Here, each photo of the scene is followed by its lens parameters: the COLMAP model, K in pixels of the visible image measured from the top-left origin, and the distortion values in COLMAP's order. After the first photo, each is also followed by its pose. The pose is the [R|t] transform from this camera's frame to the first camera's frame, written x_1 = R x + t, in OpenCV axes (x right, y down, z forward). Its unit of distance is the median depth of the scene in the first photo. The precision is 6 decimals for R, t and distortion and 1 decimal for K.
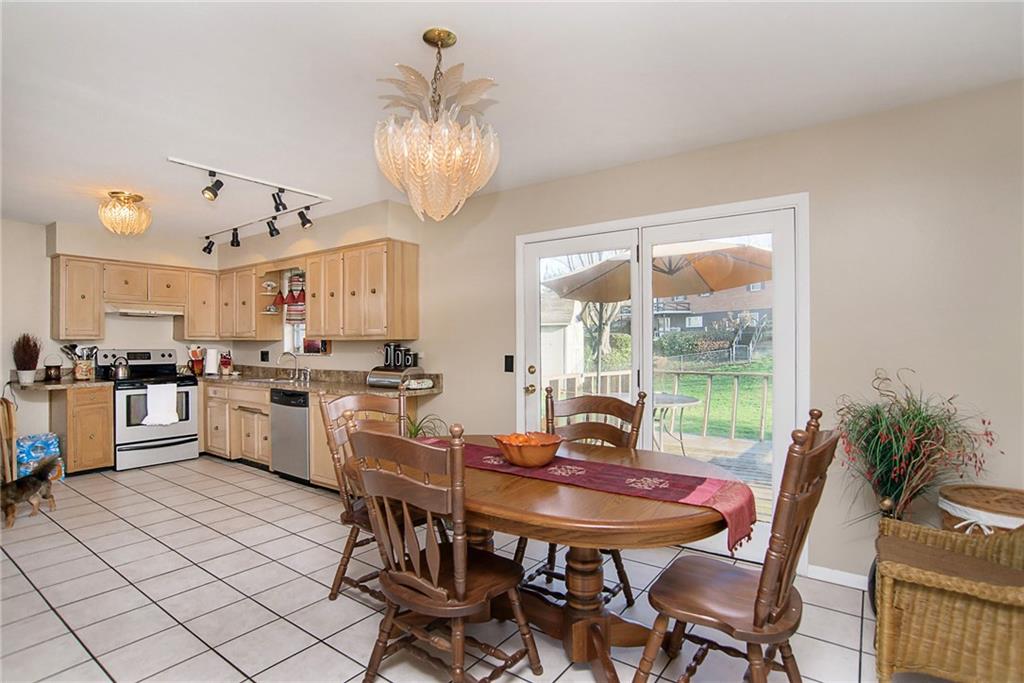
lens RADIAL K [[523.7, 0, 512.9], [0, 523.7, 341.7], [0, 0, 1]] dist [-0.036727, -0.000455]
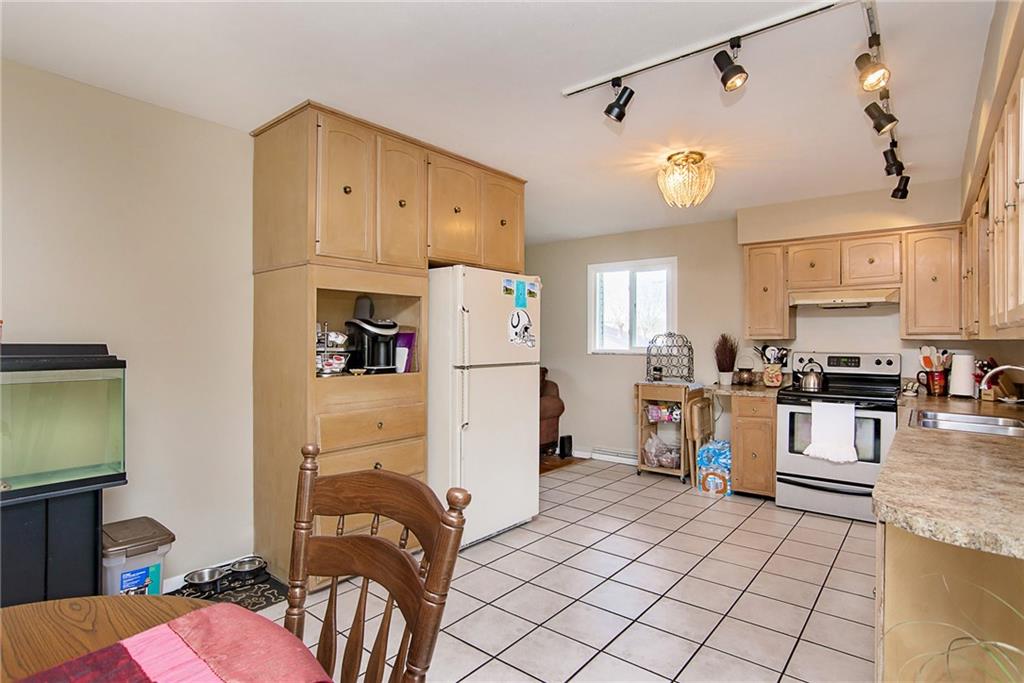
lens RADIAL K [[523.7, 0, 512.6], [0, 523.7, 343.9], [0, 0, 1]] dist [-0.036727, -0.000455]
pose [[-0.023784, 0.004954, -0.999705, 0.032247], [-0.003220, 0.999982, 0.005032, -0.000022], [0.999712, 0.003339, -0.023768, 0.578237]]
